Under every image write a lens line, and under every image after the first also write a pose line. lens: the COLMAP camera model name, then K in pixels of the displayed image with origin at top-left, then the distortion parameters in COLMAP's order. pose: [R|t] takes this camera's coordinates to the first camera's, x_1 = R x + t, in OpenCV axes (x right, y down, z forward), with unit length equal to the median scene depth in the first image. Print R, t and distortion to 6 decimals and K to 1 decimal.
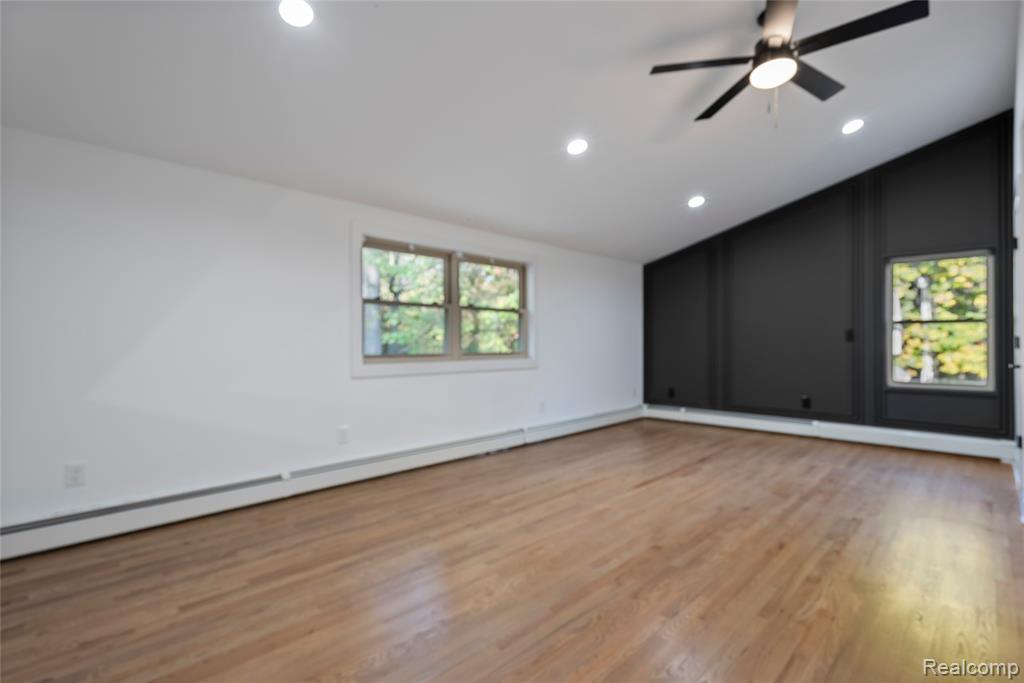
lens RADIAL K [[500.2, 0, 512.5], [0, 500.2, 336.6], [0, 0, 1]] dist [-0.001039, 0.000145]
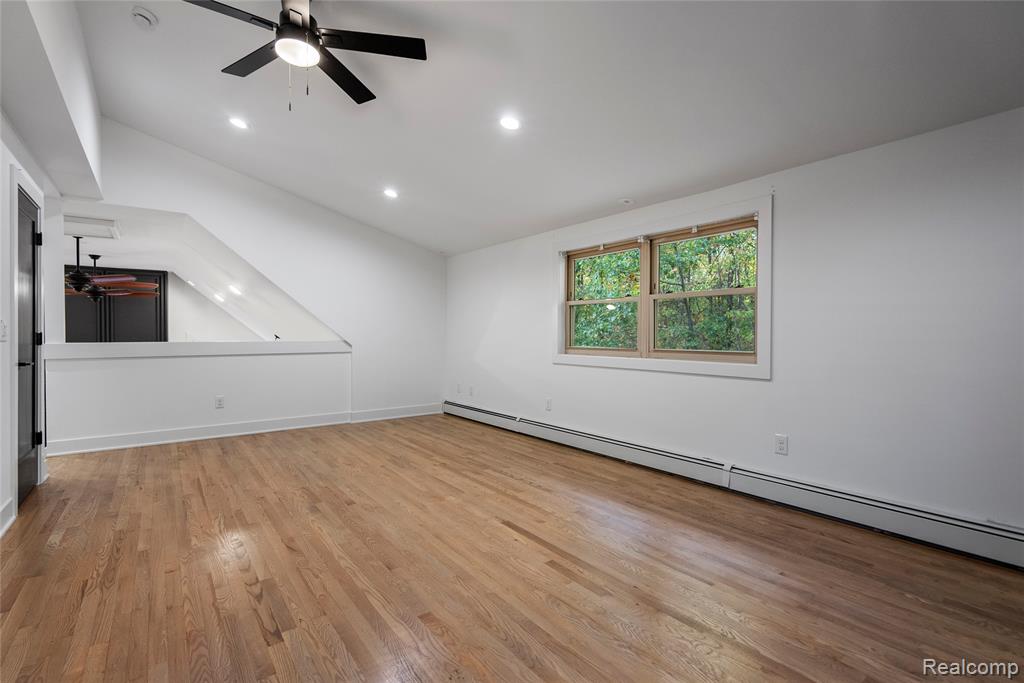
lens RADIAL K [[500.2, 0, 512.5], [0, 500.2, 336.6], [0, 0, 1]] dist [-0.001039, 0.000145]
pose [[-0.192589, 0.006060, -0.981261, 1.184840], [0.011185, 0.999930, 0.003980, 0.007072], [0.981216, -0.010209, -0.192644, 1.360708]]
